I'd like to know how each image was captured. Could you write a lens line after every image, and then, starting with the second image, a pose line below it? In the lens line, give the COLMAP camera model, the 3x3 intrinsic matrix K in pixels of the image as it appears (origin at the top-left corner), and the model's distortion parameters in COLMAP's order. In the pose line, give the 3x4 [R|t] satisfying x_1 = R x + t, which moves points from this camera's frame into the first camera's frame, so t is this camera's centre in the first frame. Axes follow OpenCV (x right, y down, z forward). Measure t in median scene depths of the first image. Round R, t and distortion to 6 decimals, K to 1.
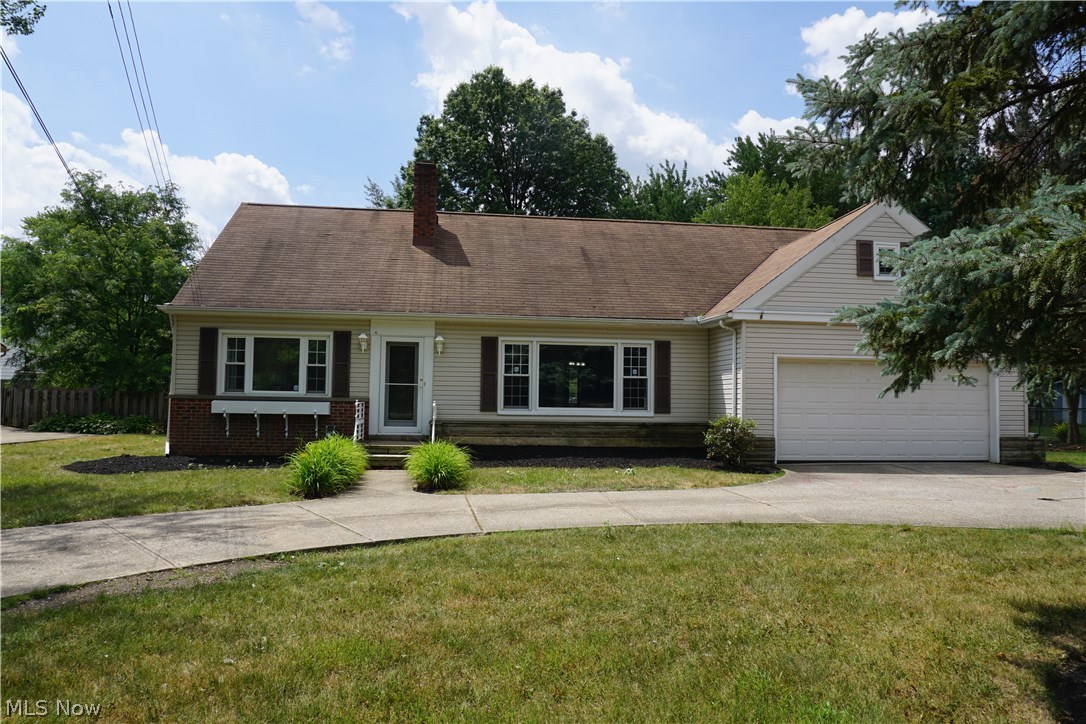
lens RADIAL K [[730.4, 0, 540.1], [0, 730.4, 363.7], [0, 0, 1]] dist [-0.047801, 0.022226]
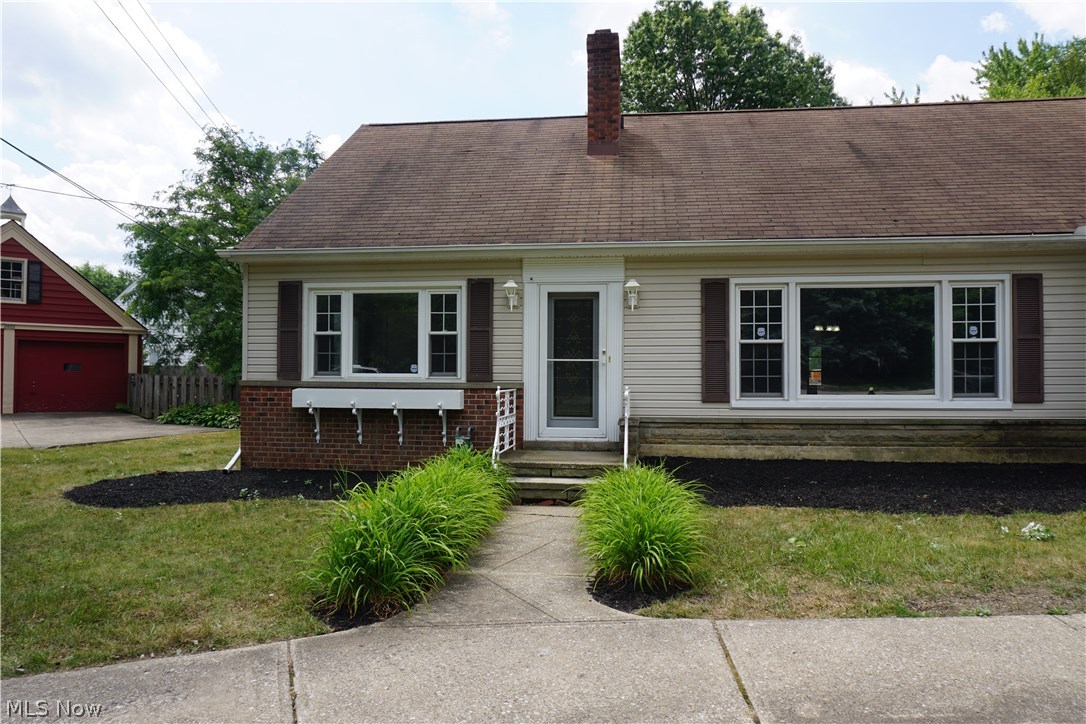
lens RADIAL K [[730.4, 0, 542.7], [0, 730.4, 358.5], [0, 0, 1]] dist [-0.047801, 0.022226]
pose [[0.969017, -0.018407, -0.246307, -0.059489], [0.023415, 0.999574, 0.017417, 0.015351], [0.245882, -0.022645, 0.969035, 0.377783]]
